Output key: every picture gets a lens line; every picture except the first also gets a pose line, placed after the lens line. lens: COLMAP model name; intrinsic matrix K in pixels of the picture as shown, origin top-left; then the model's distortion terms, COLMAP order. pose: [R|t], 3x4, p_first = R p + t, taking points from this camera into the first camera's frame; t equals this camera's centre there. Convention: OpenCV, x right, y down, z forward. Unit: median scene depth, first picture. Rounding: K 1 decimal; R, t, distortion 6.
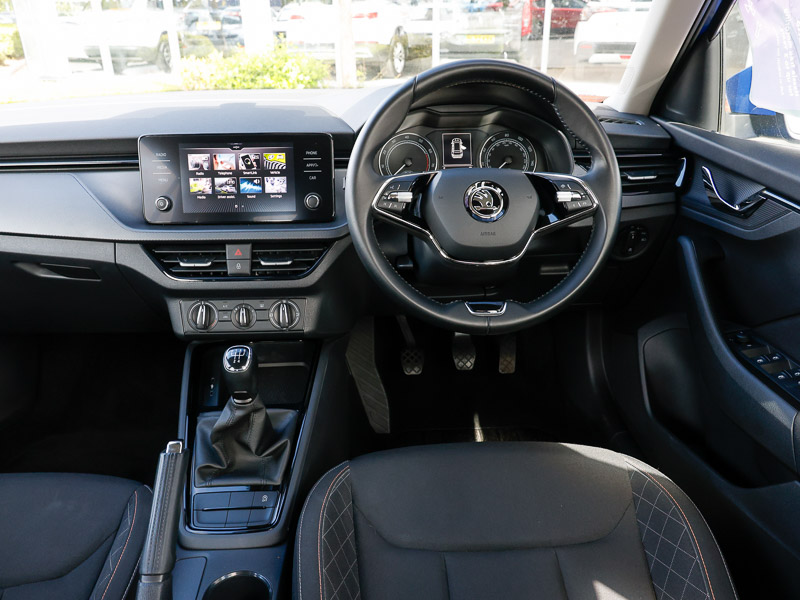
lens RADIAL K [[539.7, 0, 400.0], [0, 539.7, 300.0], [0, 0, 1]] dist [0.009553, 0.000489]
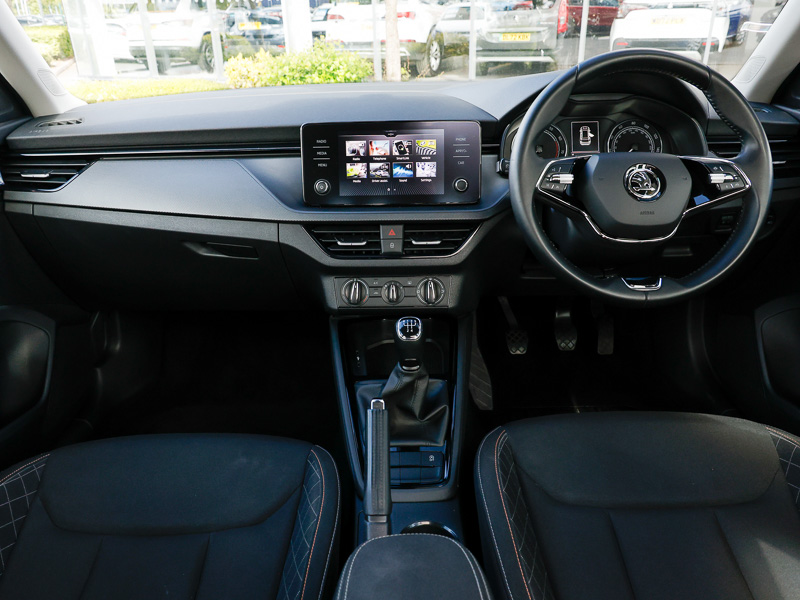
lens RADIAL K [[531.0, 0, 400.0], [0, 531.0, 300.0], [0, 0, 1]] dist [0.009796, 0.000127]
pose [[0.999611, 0.006506, -0.027107, -0.247620], [-0.006326, 0.999957, 0.006708, 0.037885], [0.027150, -0.006534, 0.999610, -0.053780]]
